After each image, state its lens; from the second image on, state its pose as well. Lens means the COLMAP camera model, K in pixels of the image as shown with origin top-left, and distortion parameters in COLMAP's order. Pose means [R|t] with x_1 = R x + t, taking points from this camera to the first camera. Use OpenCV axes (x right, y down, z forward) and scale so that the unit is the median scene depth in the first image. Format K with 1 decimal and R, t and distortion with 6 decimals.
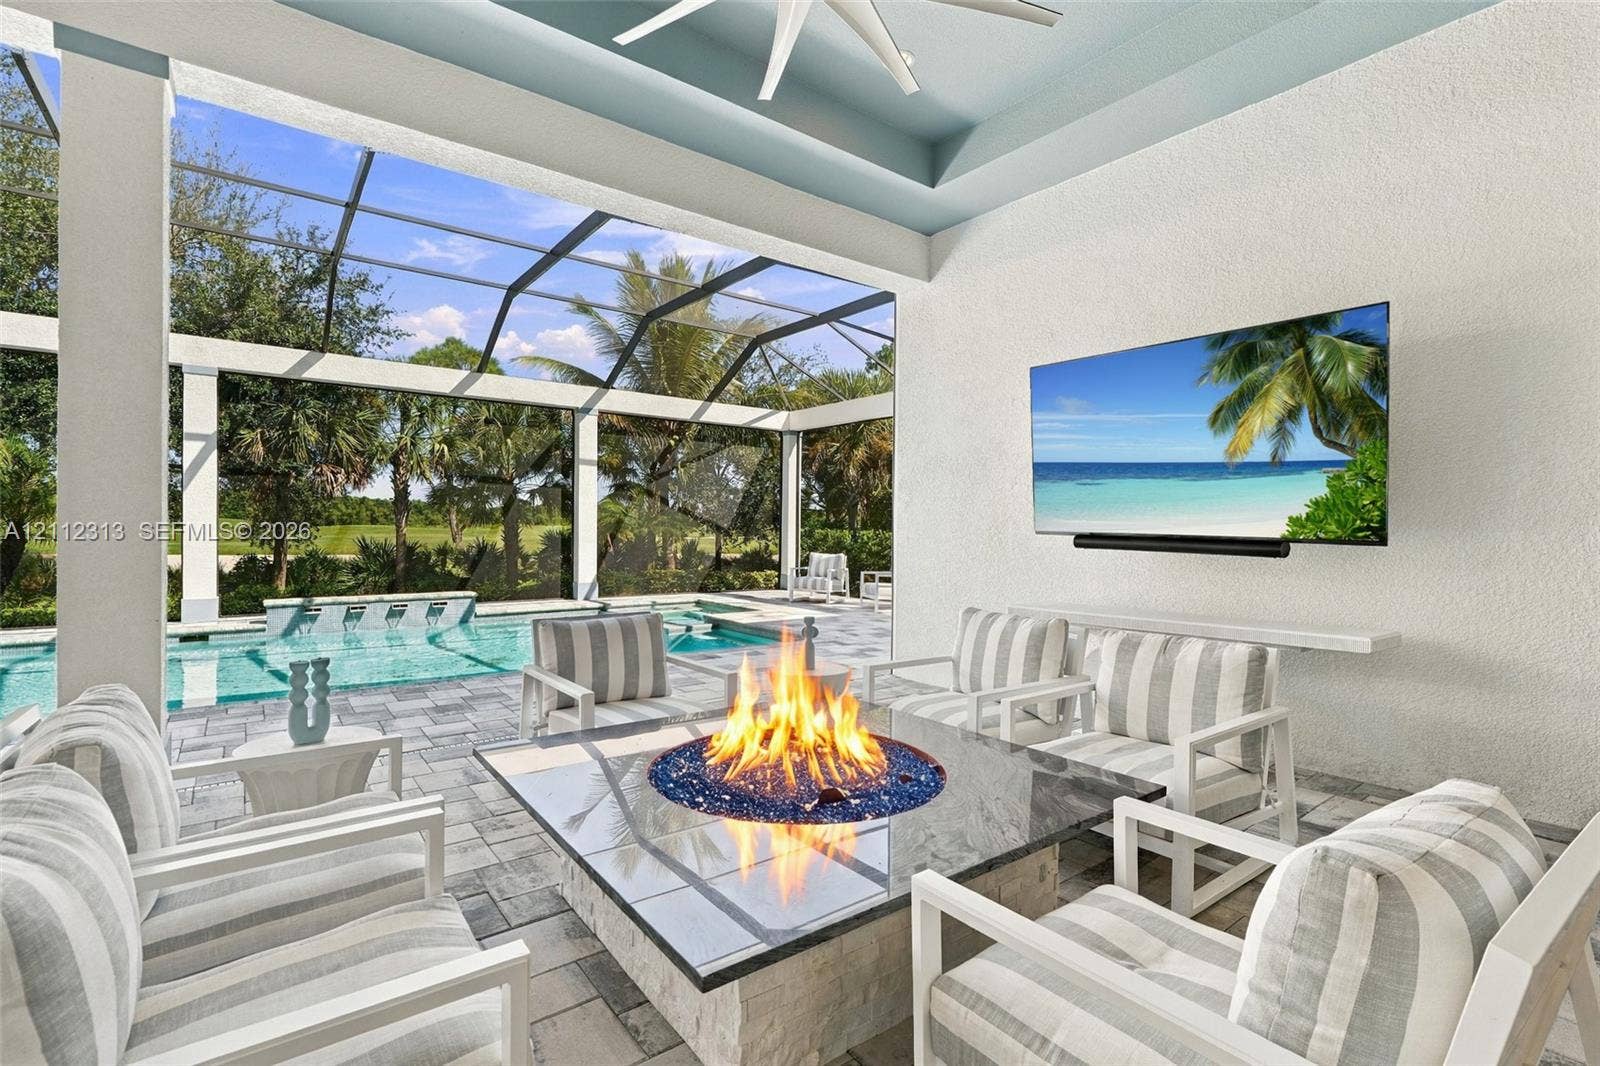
lens RADIAL K [[733.1, 0, 797.4], [0, 733.1, 527.7], [0, 0, 1]] dist [0.007685, -0.002197]
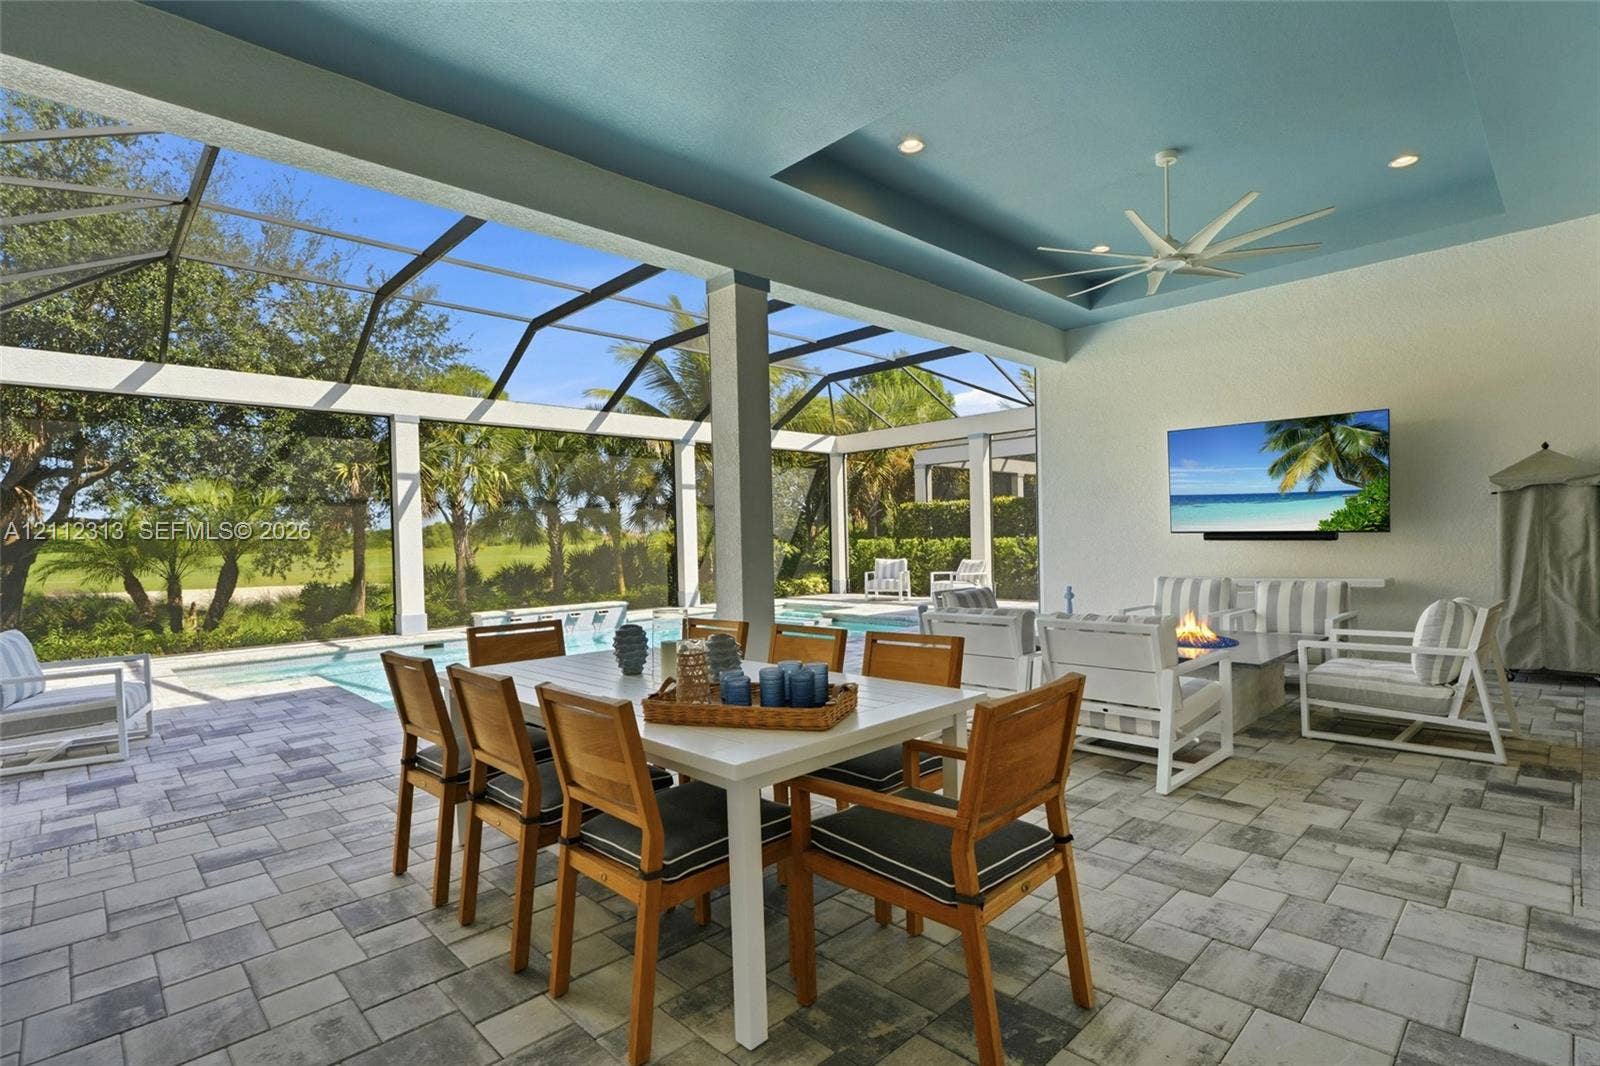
lens RADIAL K [[754.3, 0, 817.0], [0, 754.3, 543.8], [0, 0, 1]] dist [-0.018235, 0.001195]
pose [[0.989454, -0.032240, 0.141216, -0.362198], [0.031396, 0.999473, 0.008204, -0.005276], [-0.141406, -0.003684, 0.989945, -0.289813]]
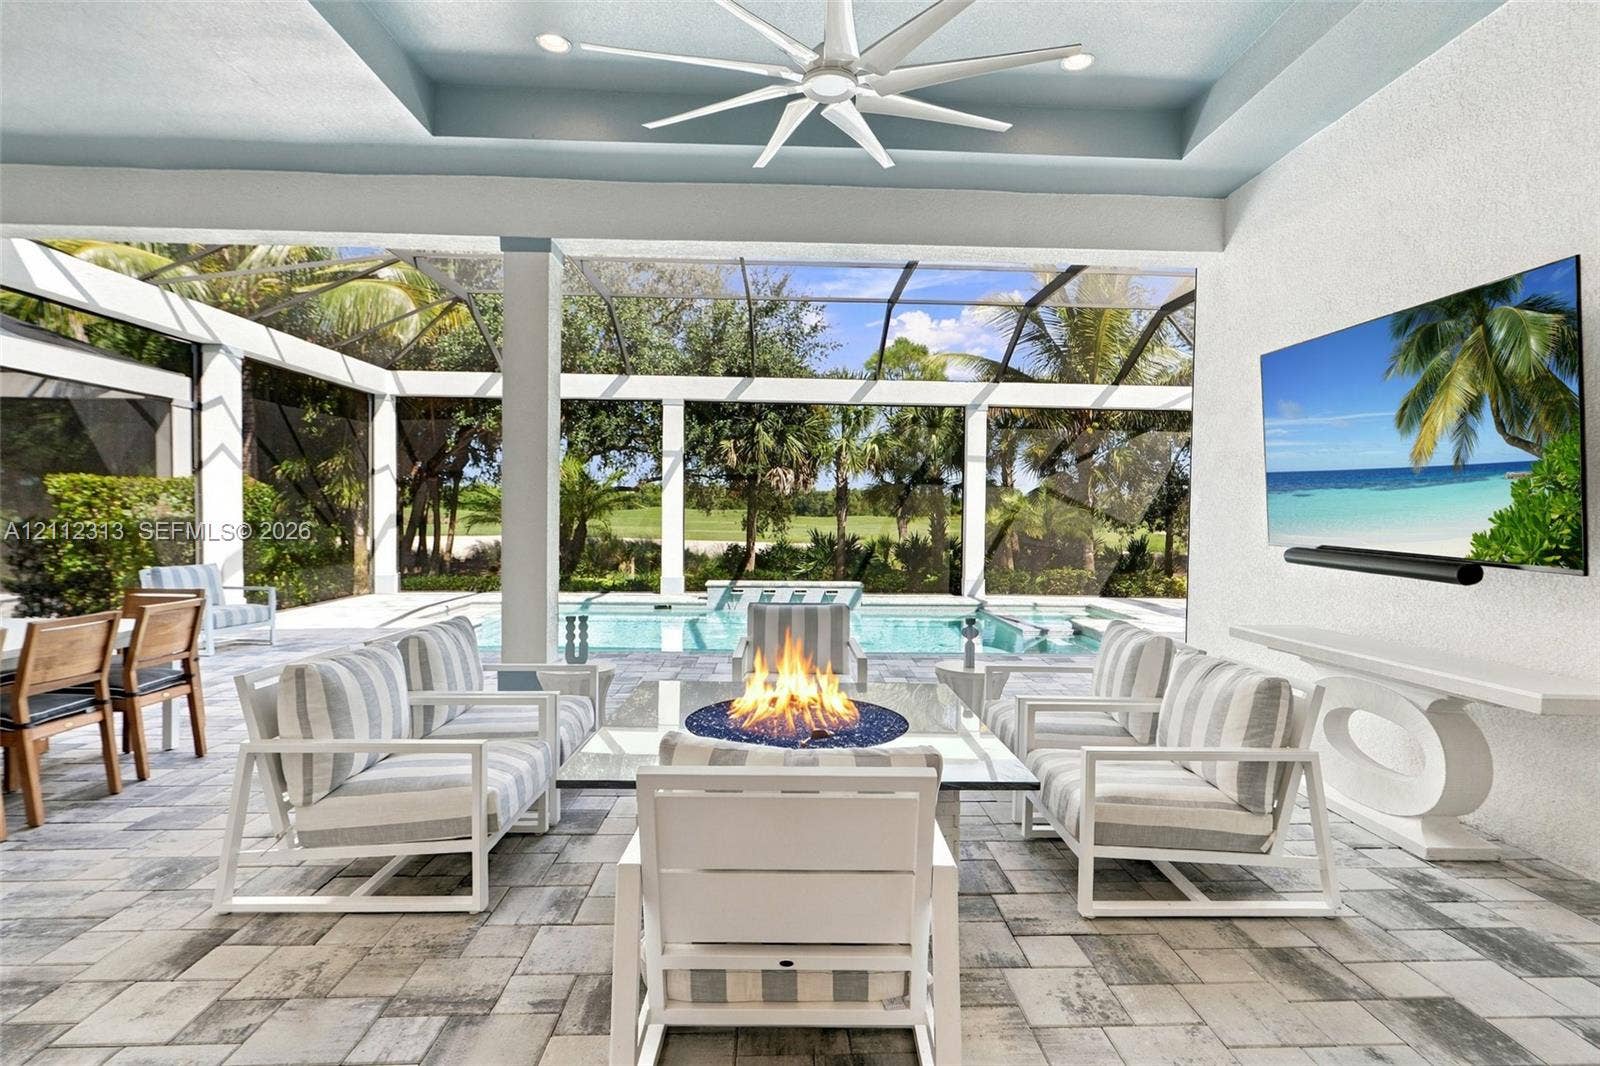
lens RADIAL K [[819.9, 0, 822.7], [0, 819.9, 550.4], [0, 0, 1]] dist [0.006354, -0.000390]
pose [[0.828941, 0.026427, -0.558711, 0.239590], [-0.004975, 0.999192, 0.039880, -0.011863], [0.559314, -0.030279, 0.828403, -0.060296]]
